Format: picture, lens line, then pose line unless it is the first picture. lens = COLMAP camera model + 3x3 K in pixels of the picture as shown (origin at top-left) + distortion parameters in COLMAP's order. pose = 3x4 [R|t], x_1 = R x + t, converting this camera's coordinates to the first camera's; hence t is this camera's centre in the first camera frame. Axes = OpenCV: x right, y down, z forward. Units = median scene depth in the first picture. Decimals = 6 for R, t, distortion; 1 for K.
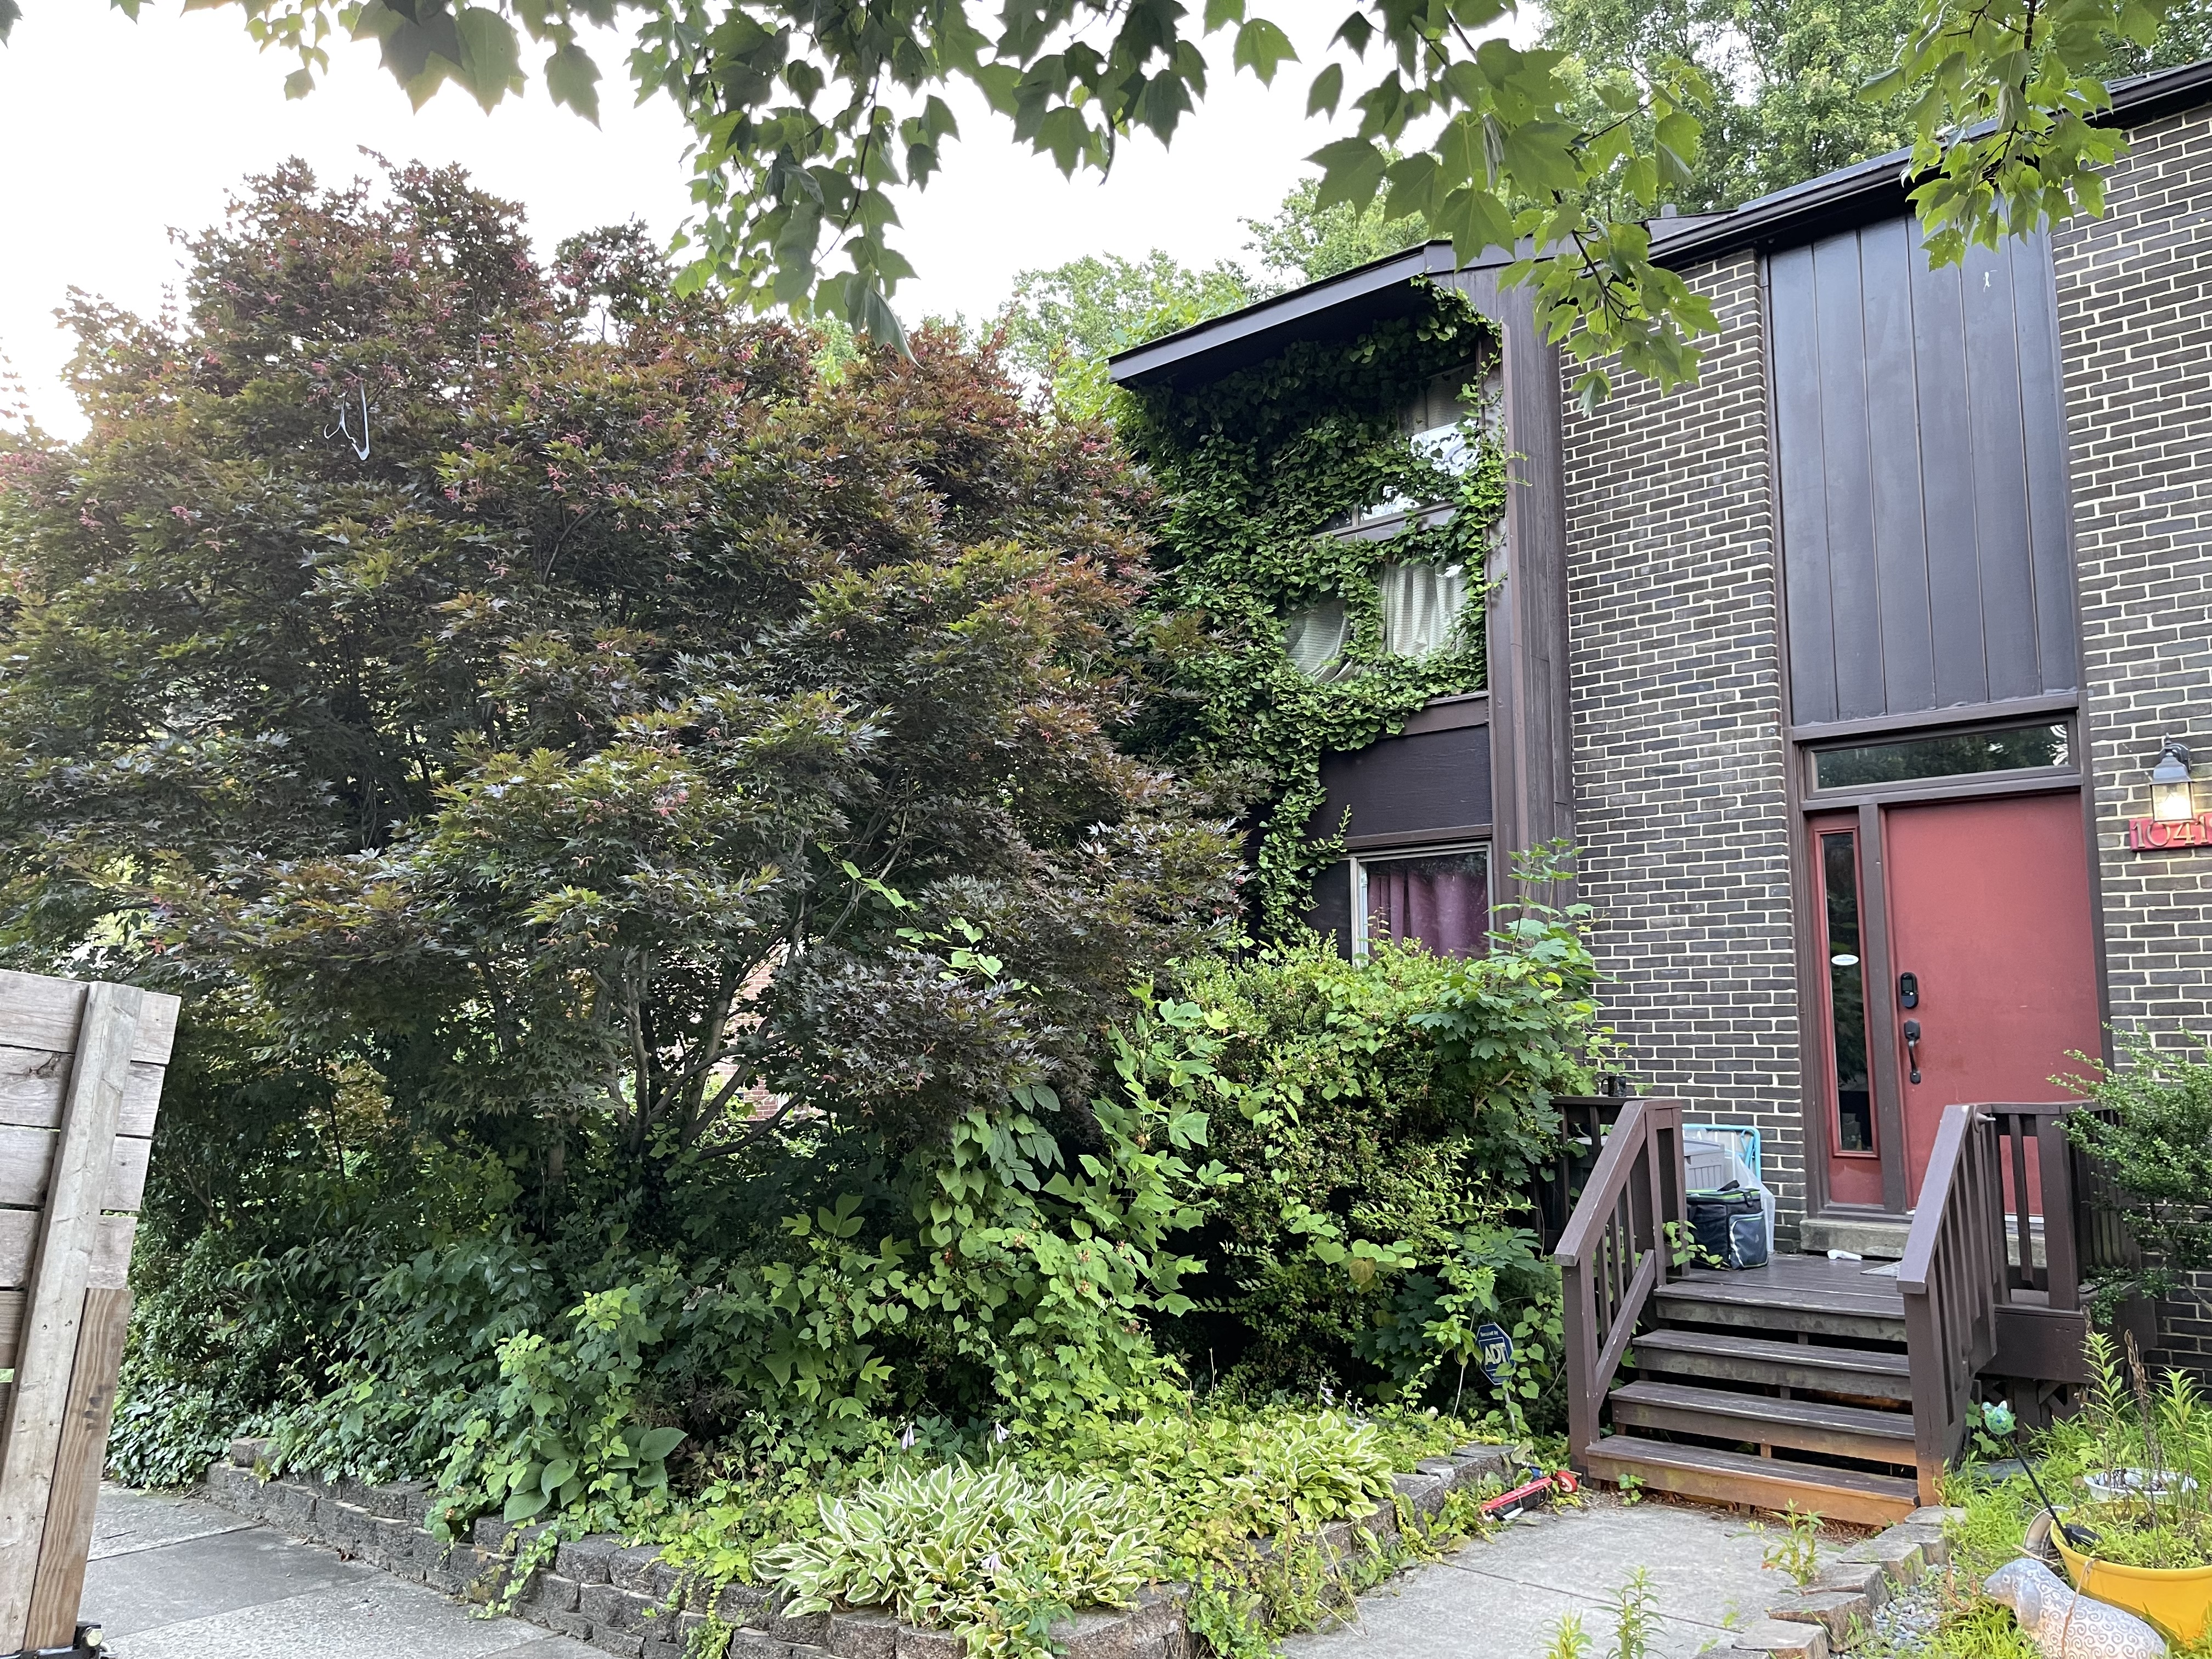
lens RADIAL K [[1662.0, 0, 1103.7], [0, 1662.0, 830.0], [0, 0, 1]] dist [-0.002475, -0.004128]
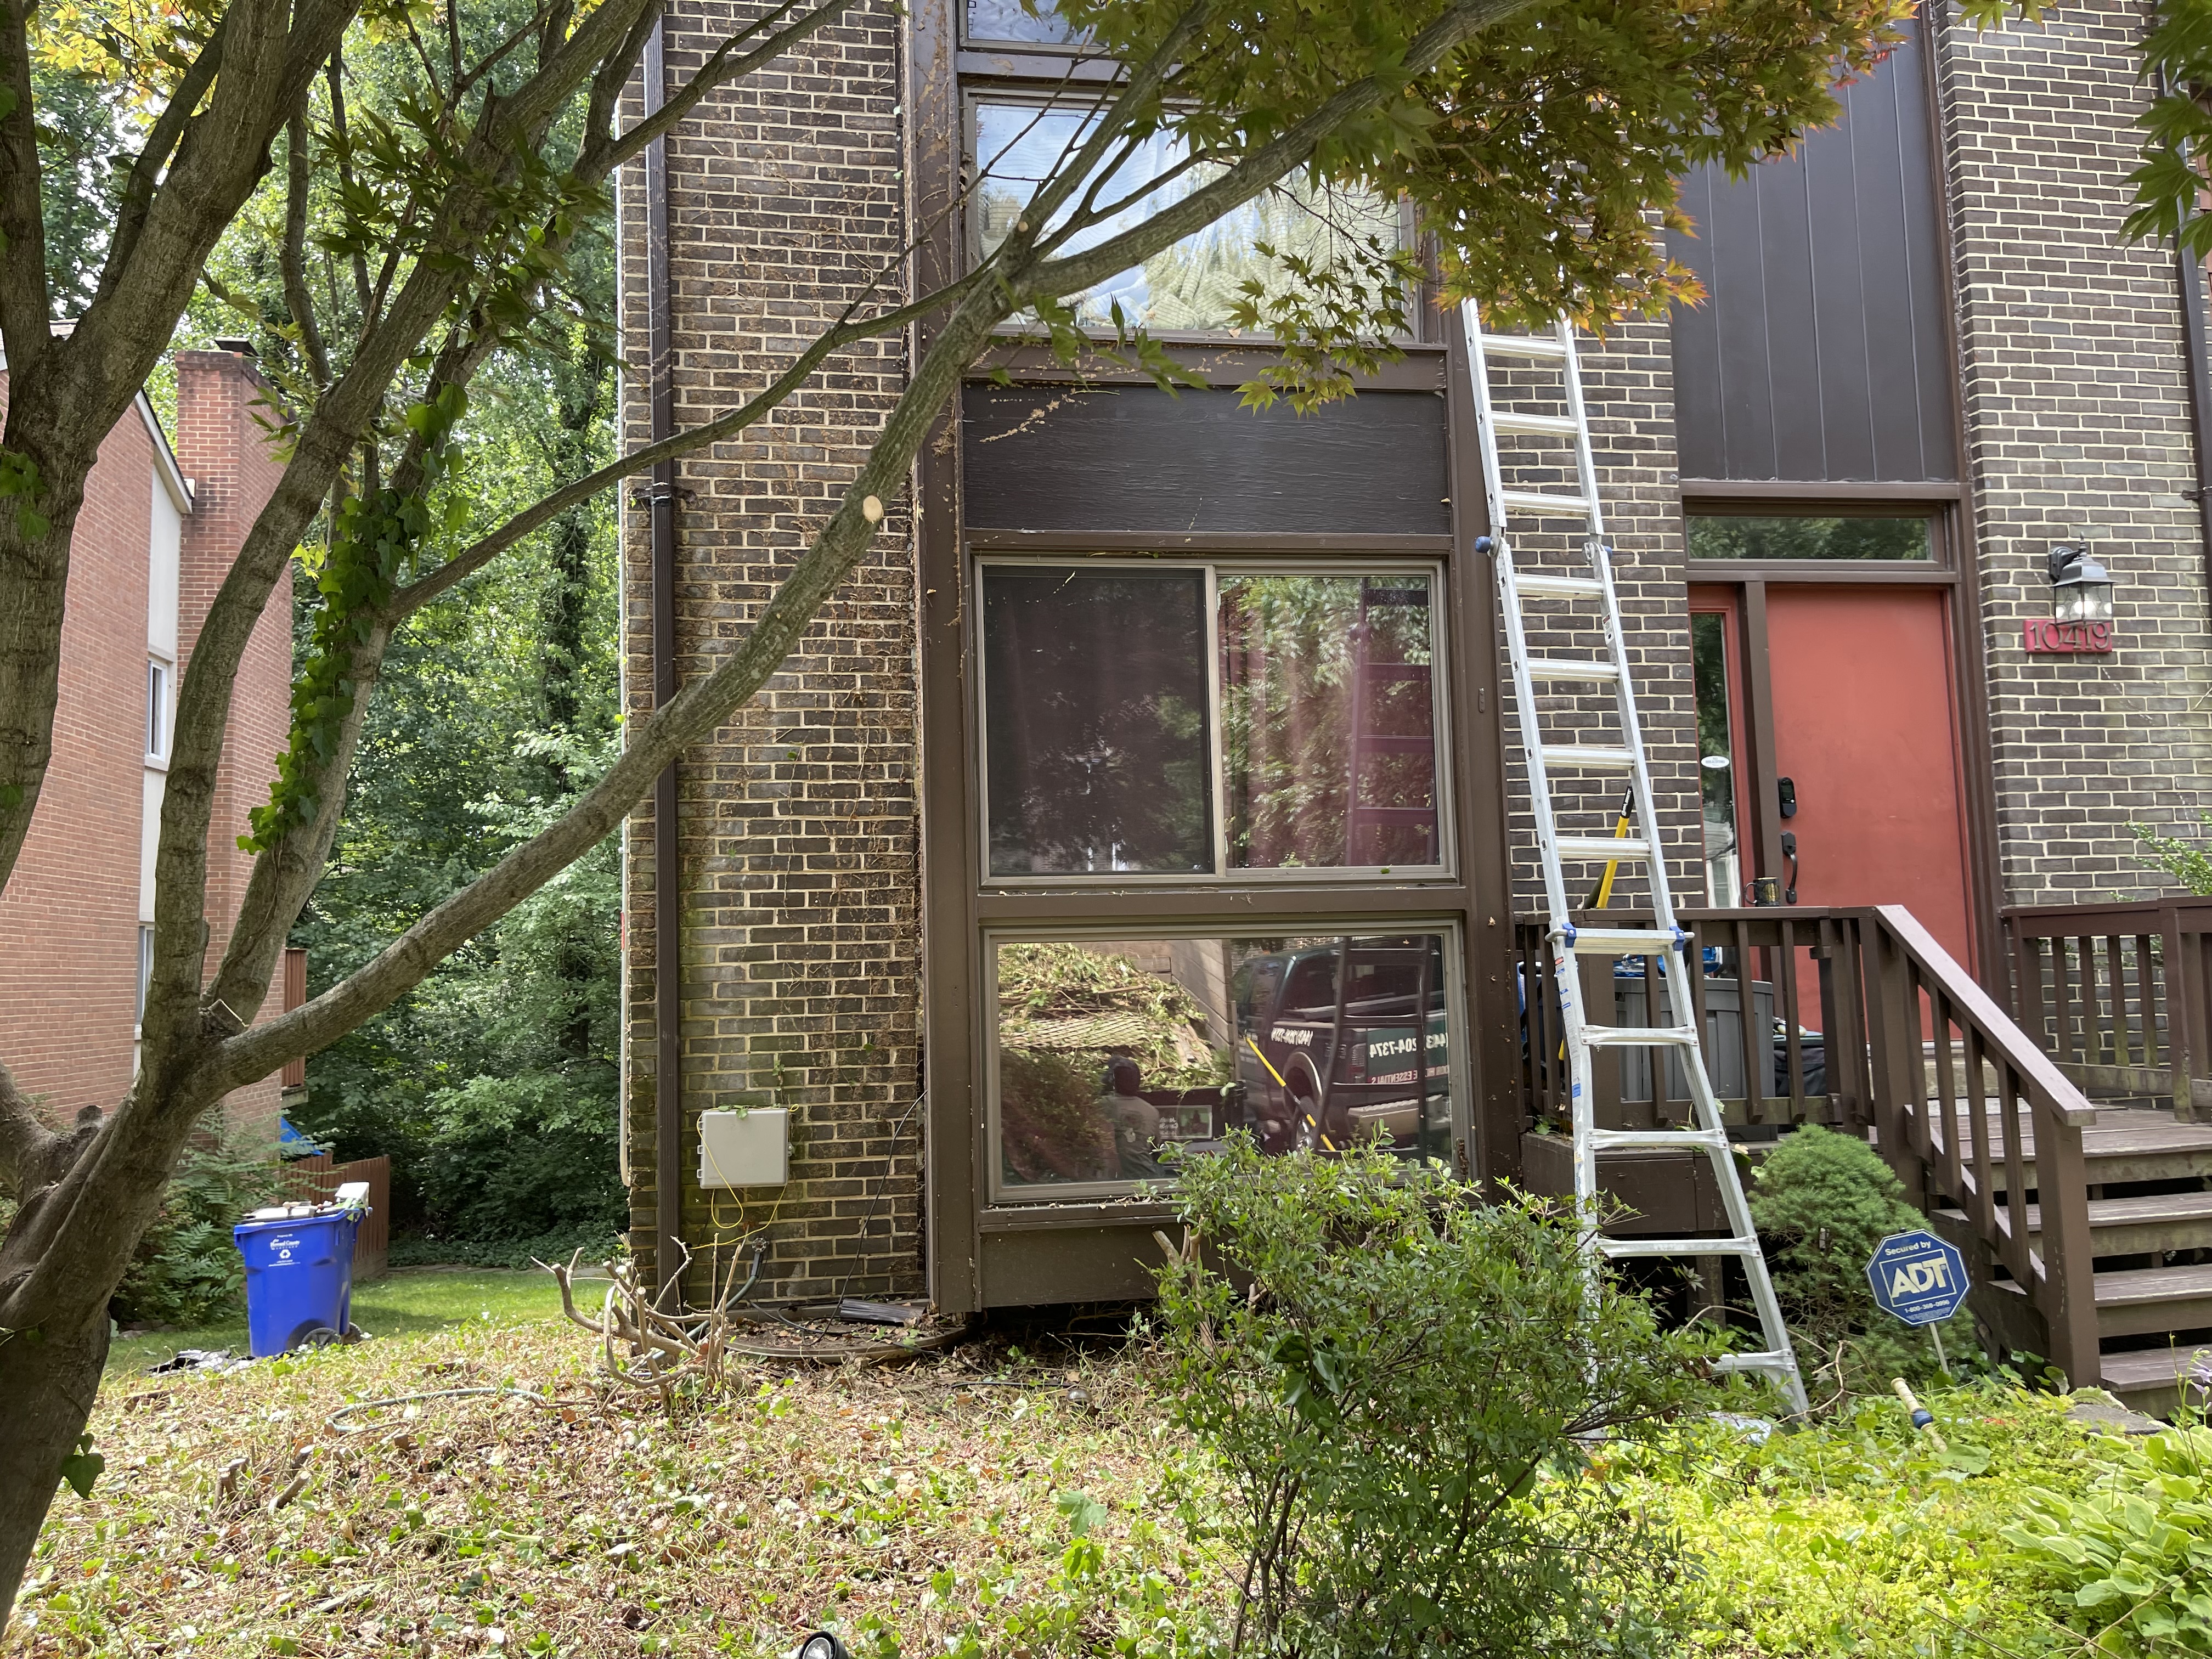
lens RADIAL K [[1662.0, 0, 1106.4], [0, 1662.0, 826.3], [0, 0, 1]] dist [-0.002475, -0.004128]
pose [[0.646299, 0.047661, 0.761594, -0.445349], [-0.071694, 0.997425, -0.001579, 0.150879], [-0.759709, -0.053581, 0.648052, 0.770253]]
